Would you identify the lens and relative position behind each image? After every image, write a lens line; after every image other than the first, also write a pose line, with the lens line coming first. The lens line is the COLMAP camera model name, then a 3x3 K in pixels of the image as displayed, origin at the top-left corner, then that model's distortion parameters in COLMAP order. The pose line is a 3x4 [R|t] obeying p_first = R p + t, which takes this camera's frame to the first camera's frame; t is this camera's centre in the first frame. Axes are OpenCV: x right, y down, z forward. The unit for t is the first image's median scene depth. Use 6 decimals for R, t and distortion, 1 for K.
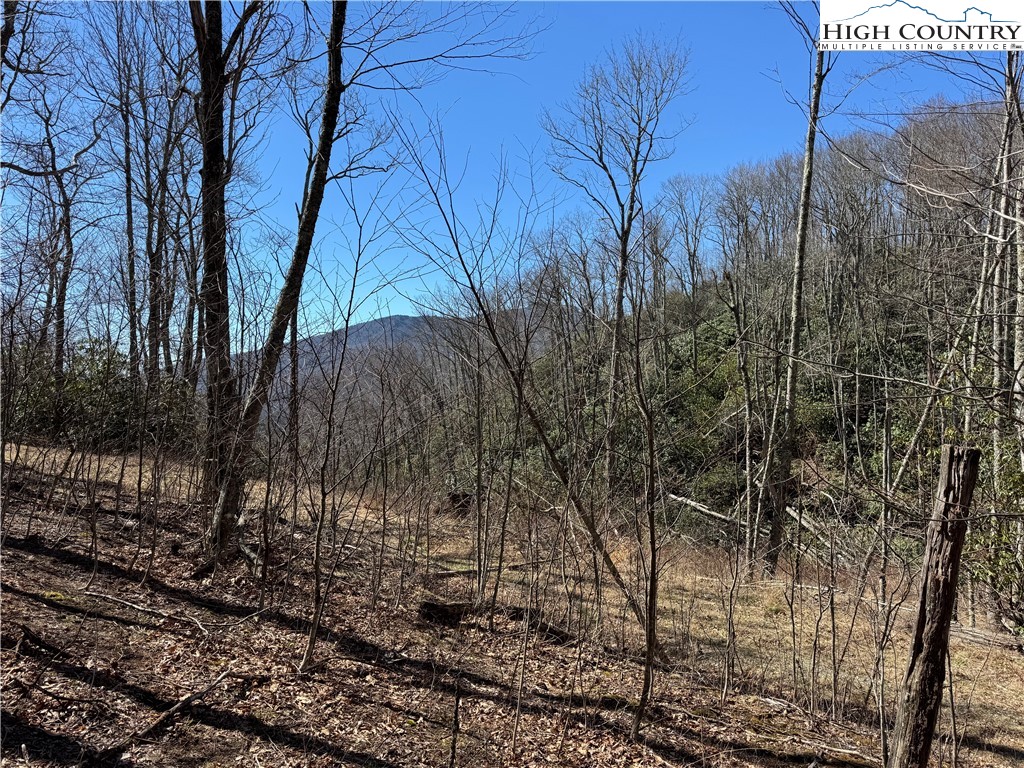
lens RADIAL K [[714.5, 0, 512.0], [0, 714.5, 384.0], [0, 0, 1]] dist [0.148427, -0.238994]
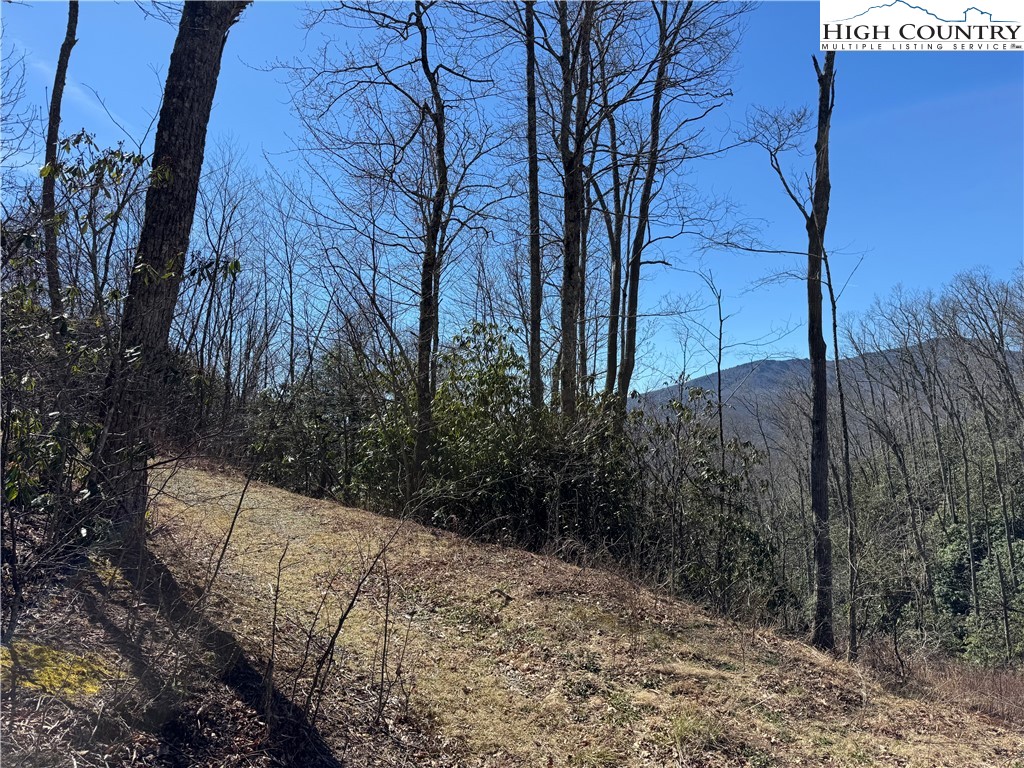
lens RADIAL K [[714.5, 0, 512.0], [0, 714.5, 384.0], [0, 0, 1]] dist [0.148427, -0.238994]
pose [[0.874921, -0.024892, -0.483626, -0.239632], [-0.004284, 0.998241, -0.059130, 0.013979], [0.484247, 0.053806, 0.873275, 0.454441]]
